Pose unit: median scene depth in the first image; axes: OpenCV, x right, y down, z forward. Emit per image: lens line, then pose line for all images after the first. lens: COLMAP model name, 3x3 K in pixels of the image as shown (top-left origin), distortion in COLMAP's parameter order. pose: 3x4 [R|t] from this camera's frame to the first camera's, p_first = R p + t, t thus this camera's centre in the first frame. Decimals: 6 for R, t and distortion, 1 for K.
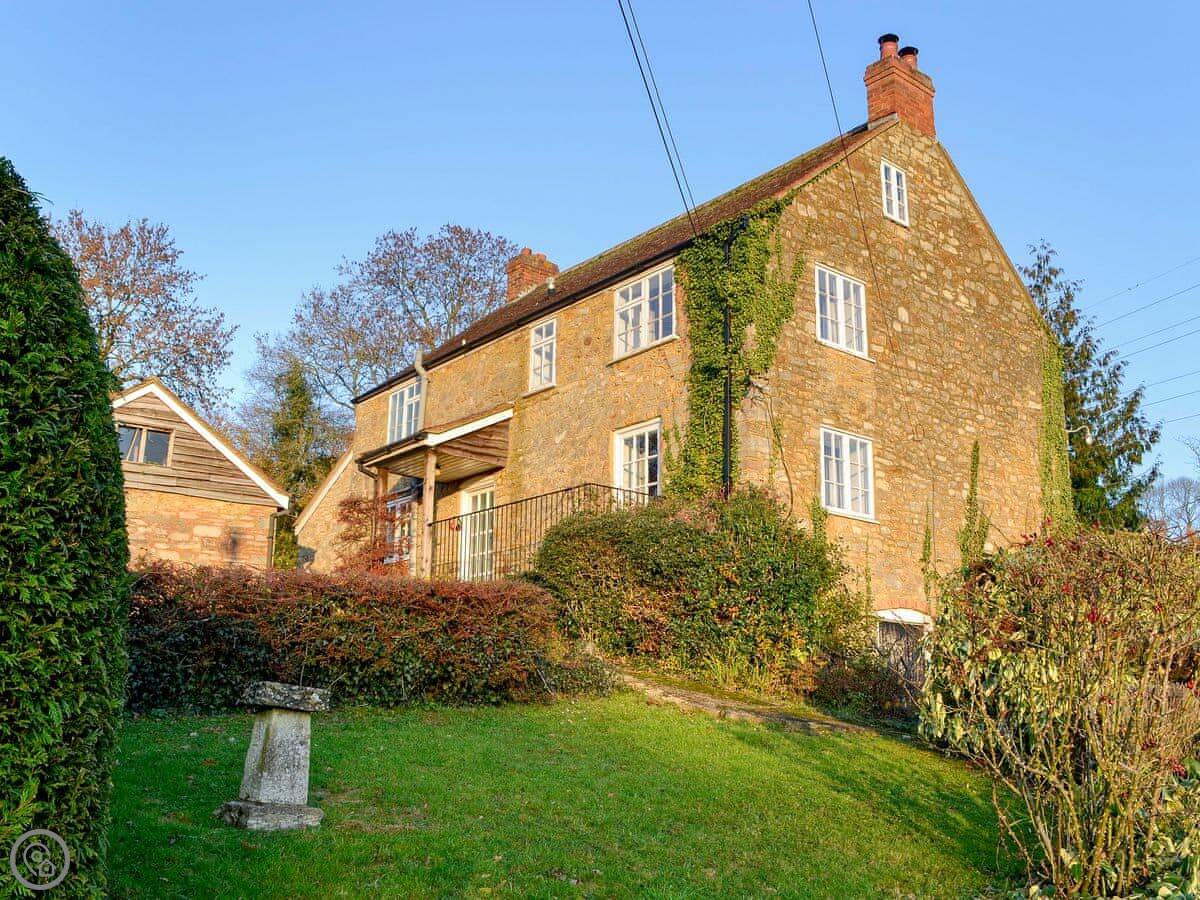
lens RADIAL K [[1064.9, 0, 599.8], [0, 1064.9, 393.5], [0, 0, 1]] dist [-0.076705, 0.004105]
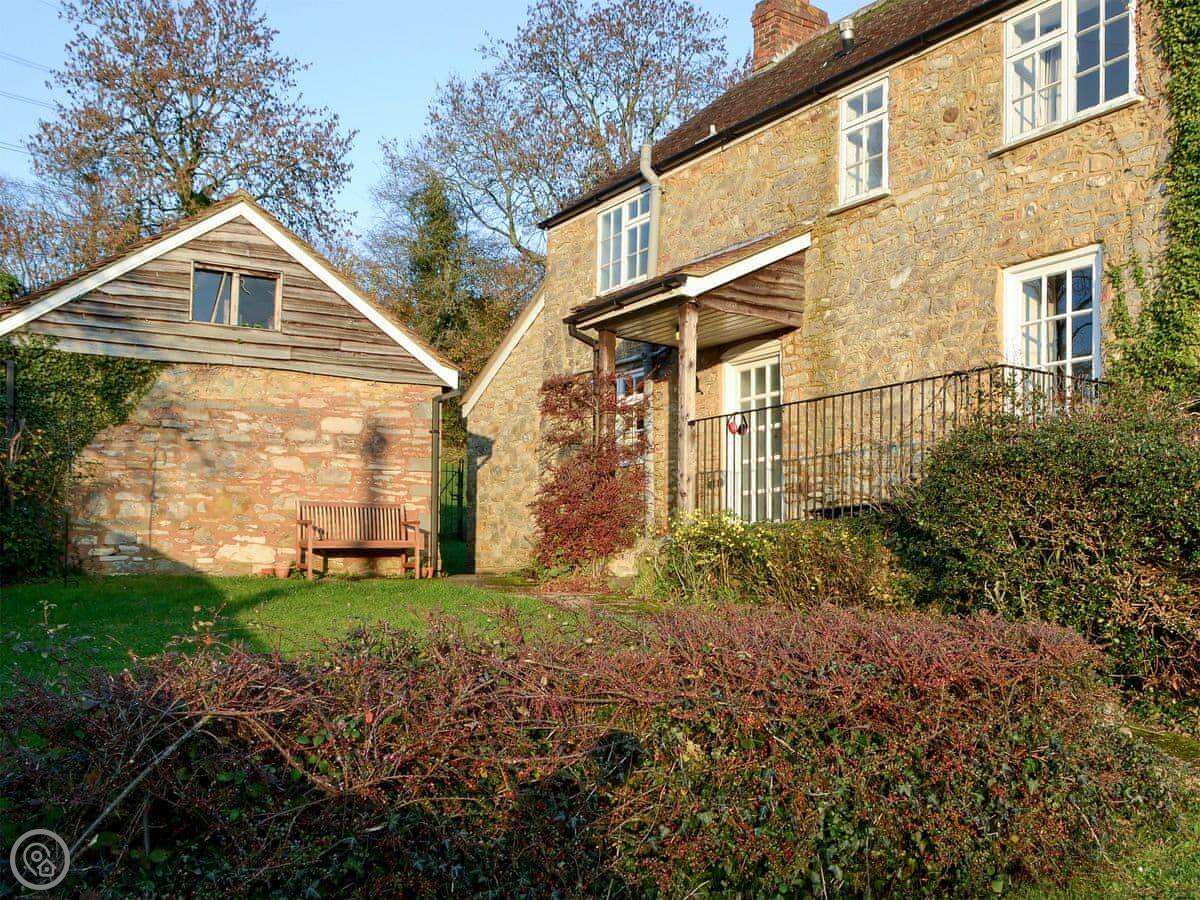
lens RADIAL K [[937.3, 0, 591.9], [0, 937.3, 408.8], [0, 0, 1]] dist [0.023956, -0.013195]
pose [[0.996493, -0.000162, -0.083676, -0.156235], [0.017004, 0.979524, 0.200607, 0.002400], [0.081930, -0.201326, 0.976092, 0.410257]]
